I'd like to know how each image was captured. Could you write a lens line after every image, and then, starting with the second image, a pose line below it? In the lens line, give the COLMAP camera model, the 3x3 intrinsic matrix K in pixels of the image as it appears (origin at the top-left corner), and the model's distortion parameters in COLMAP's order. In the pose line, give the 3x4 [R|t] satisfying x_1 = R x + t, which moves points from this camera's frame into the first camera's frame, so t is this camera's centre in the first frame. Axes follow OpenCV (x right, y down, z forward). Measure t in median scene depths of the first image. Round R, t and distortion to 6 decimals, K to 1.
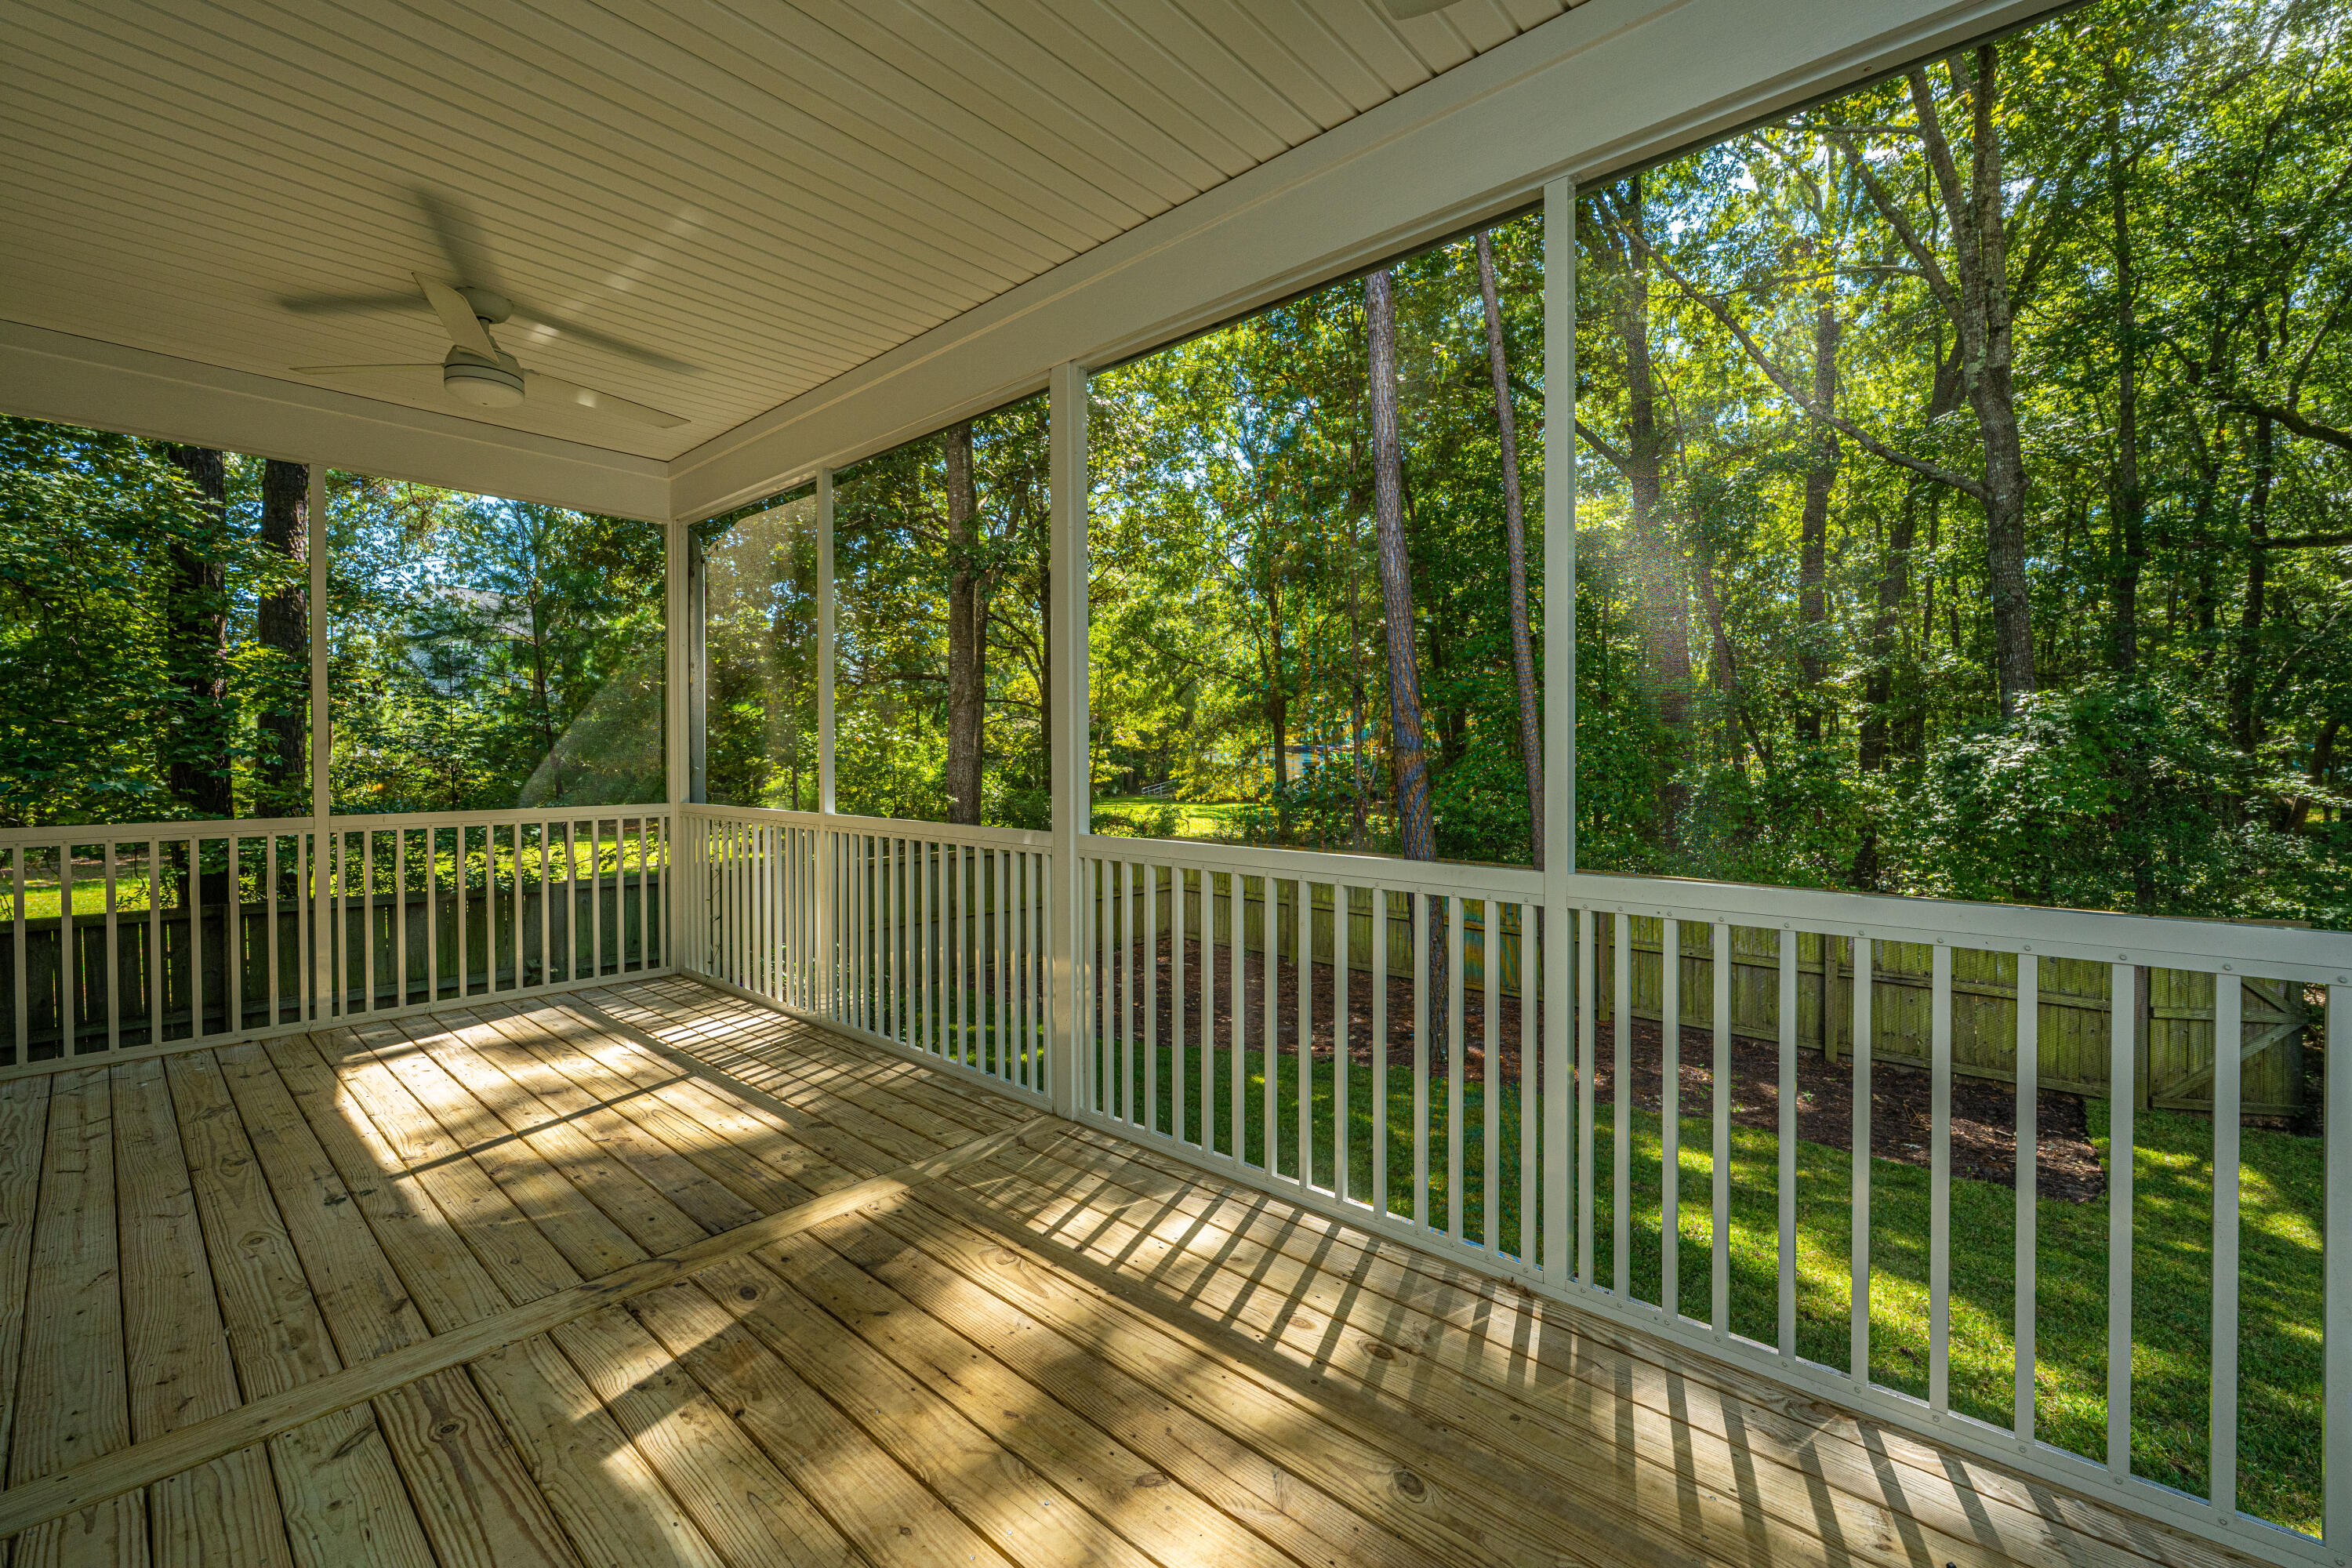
lens RADIAL K [[954.7, 0, 1171.1], [0, 954.7, 763.6], [0, 0, 1]] dist [0.000784, -0.000173]
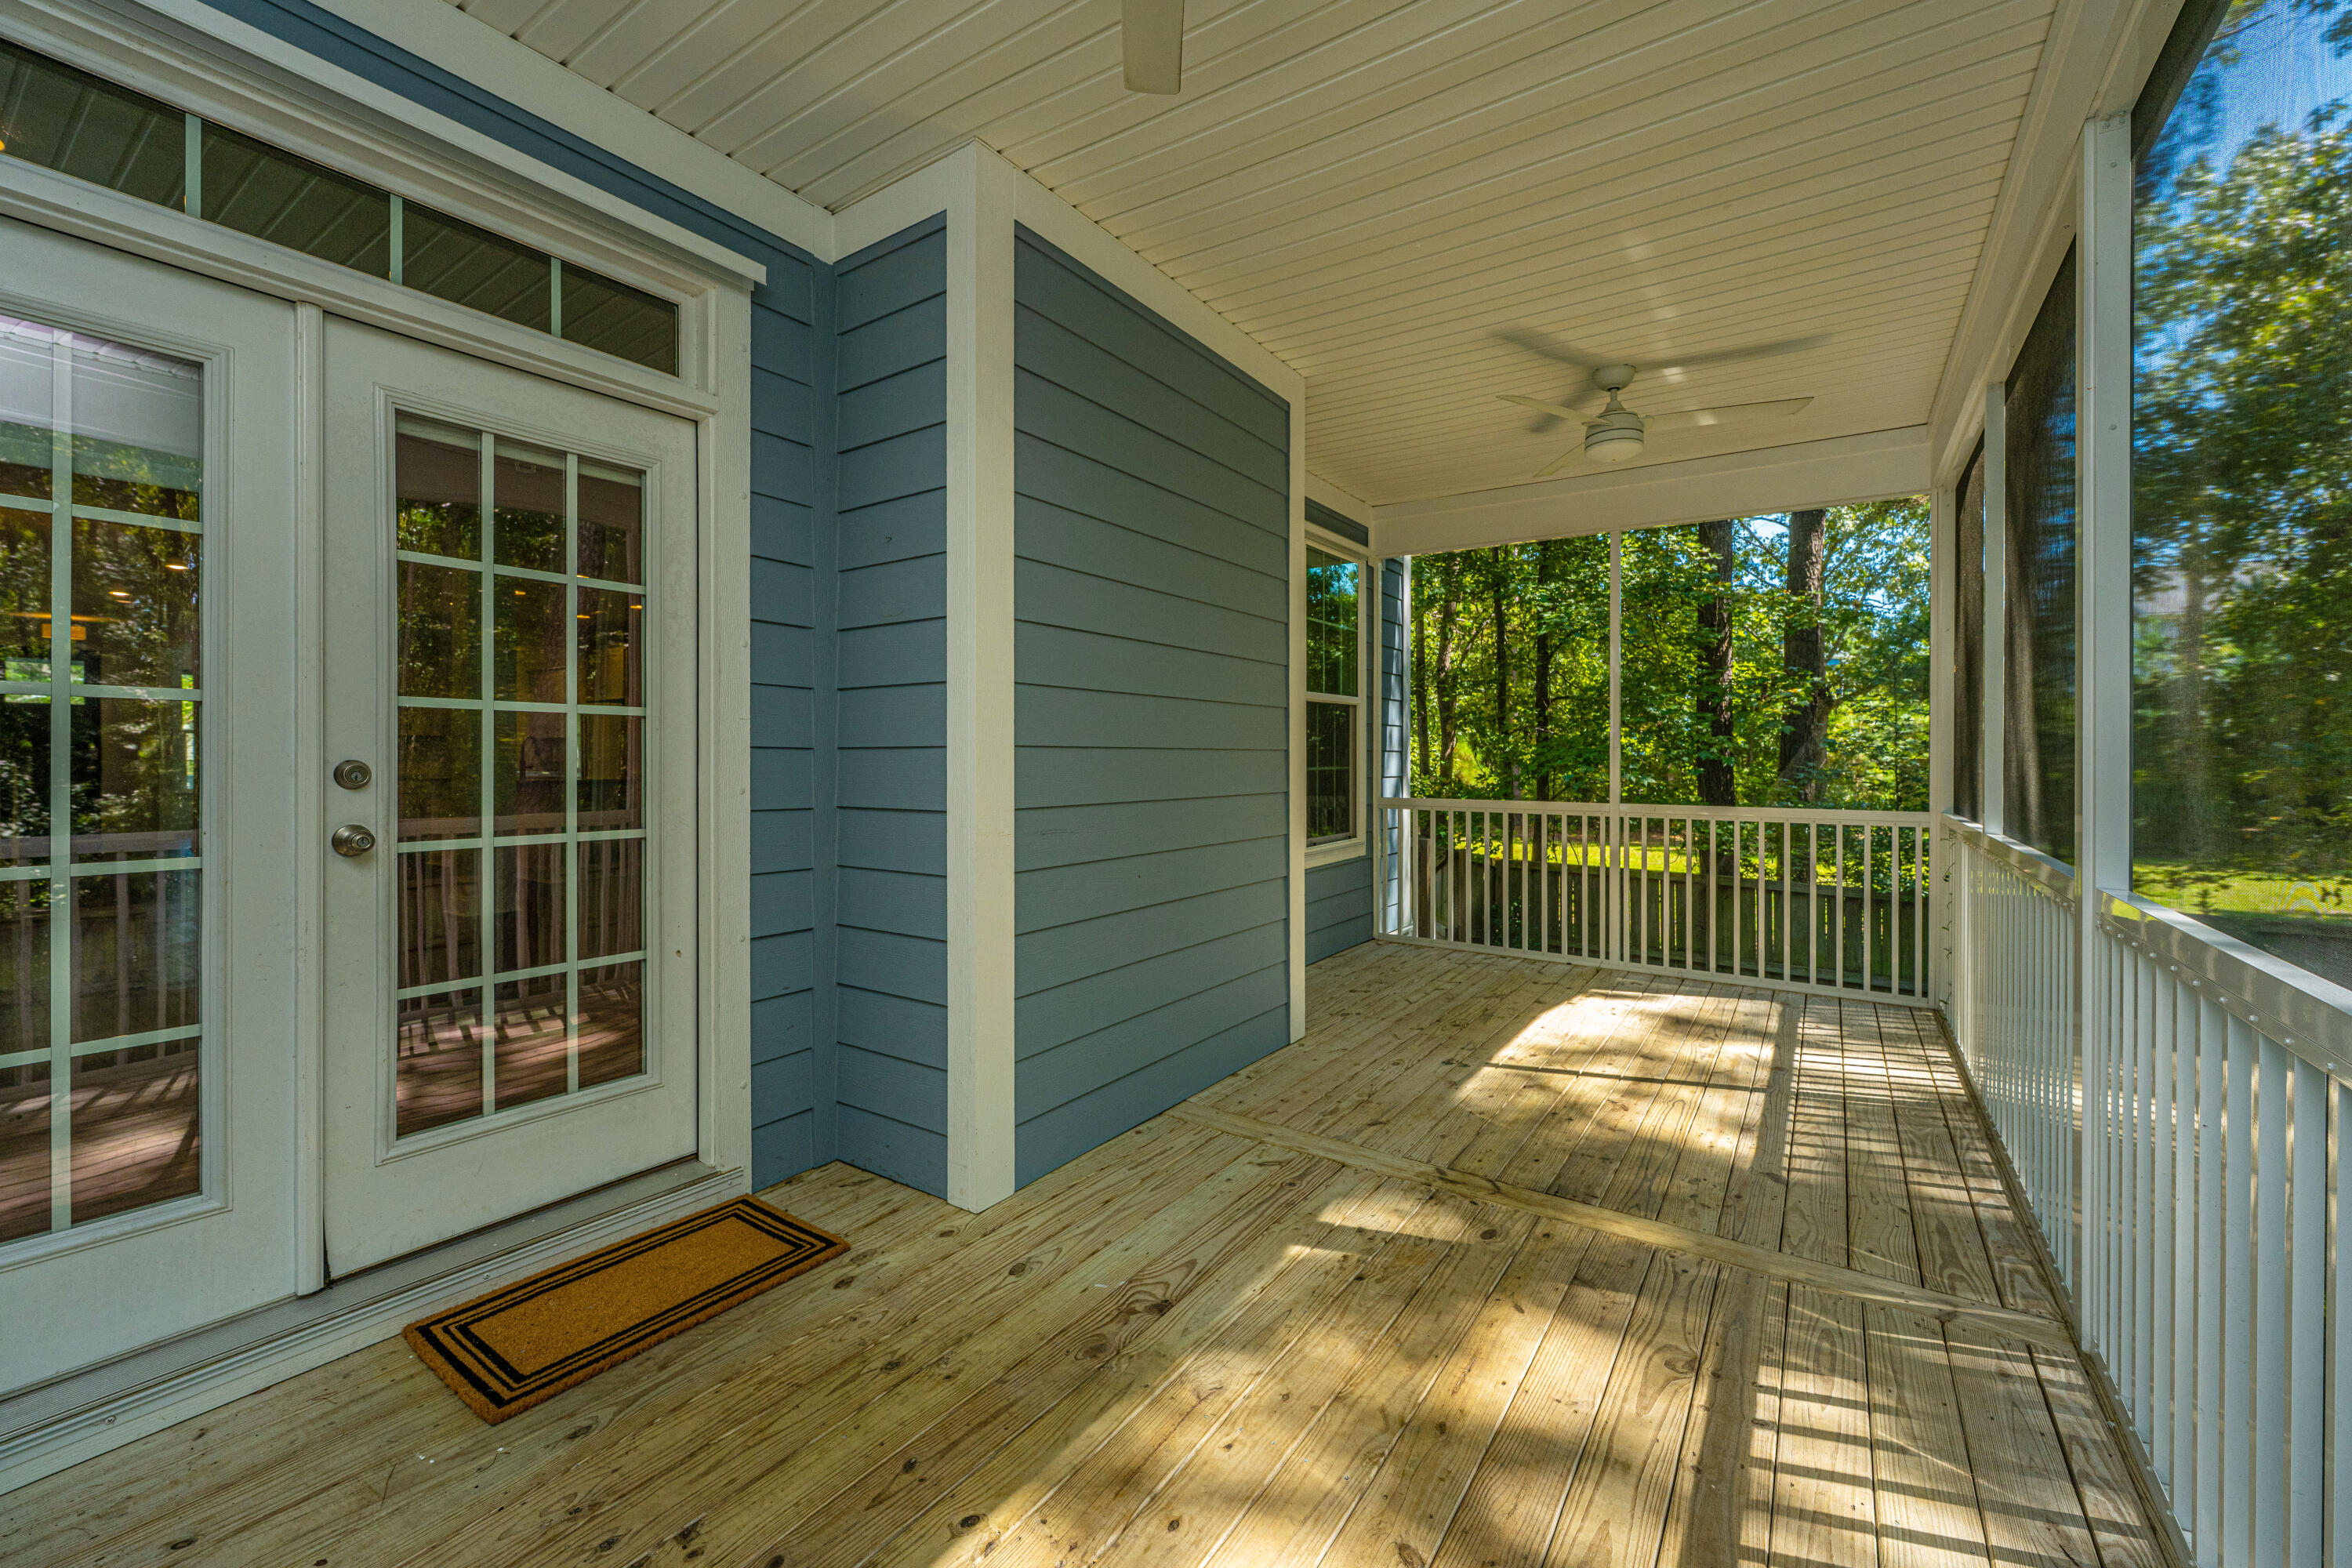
lens RADIAL K [[954.7, 0, 1173.0], [0, 954.7, 767.1], [0, 0, 1]] dist [0.000784, -0.000173]
pose [[0.138639, 0.016180, -0.990211, 0.401643], [-0.016432, 0.999766, 0.014035, -0.002460], [0.990207, 0.014325, 0.138873, 0.310521]]
